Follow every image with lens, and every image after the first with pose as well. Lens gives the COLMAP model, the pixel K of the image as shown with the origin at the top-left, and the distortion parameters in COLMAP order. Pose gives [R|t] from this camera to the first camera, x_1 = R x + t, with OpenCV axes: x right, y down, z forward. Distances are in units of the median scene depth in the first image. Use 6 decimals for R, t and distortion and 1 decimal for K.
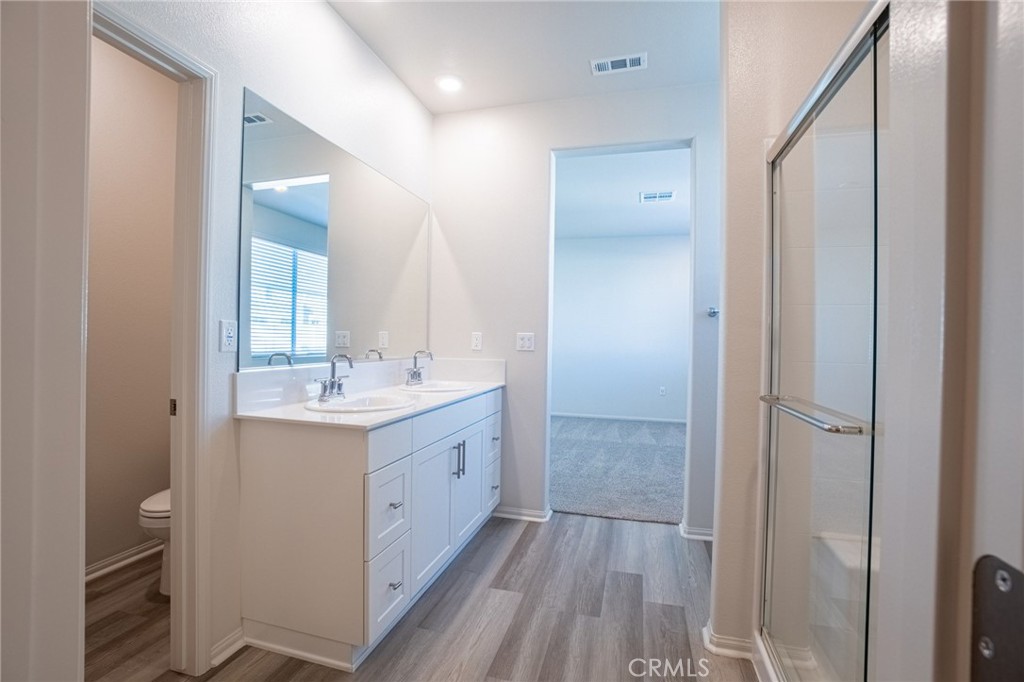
lens RADIAL K [[461.3, 0, 512.0], [0, 461.3, 341.0], [0, 0, 1]] dist [-0.063852, 0.024513]
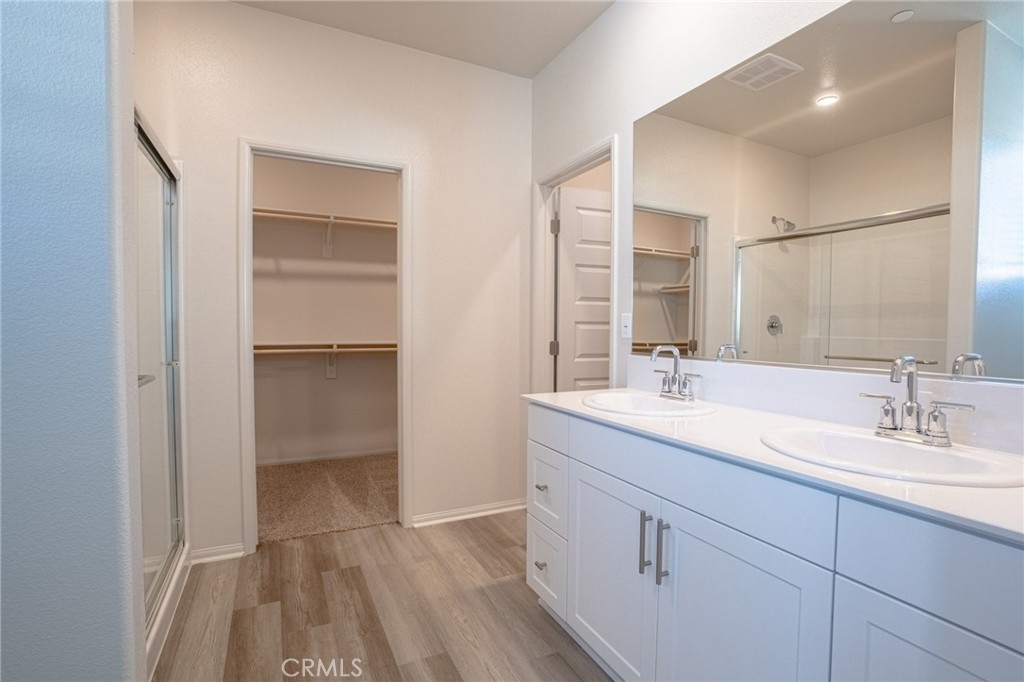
lens RADIAL K [[461.3, 0, 512.0], [0, 461.3, 341.0], [0, 0, 1]] dist [-0.063852, 0.024513]
pose [[-0.735629, -0.000744, -0.677385, 0.474459], [-0.017798, 0.999675, 0.018230, 0.010932], [0.677151, 0.025467, -0.735403, 1.642595]]
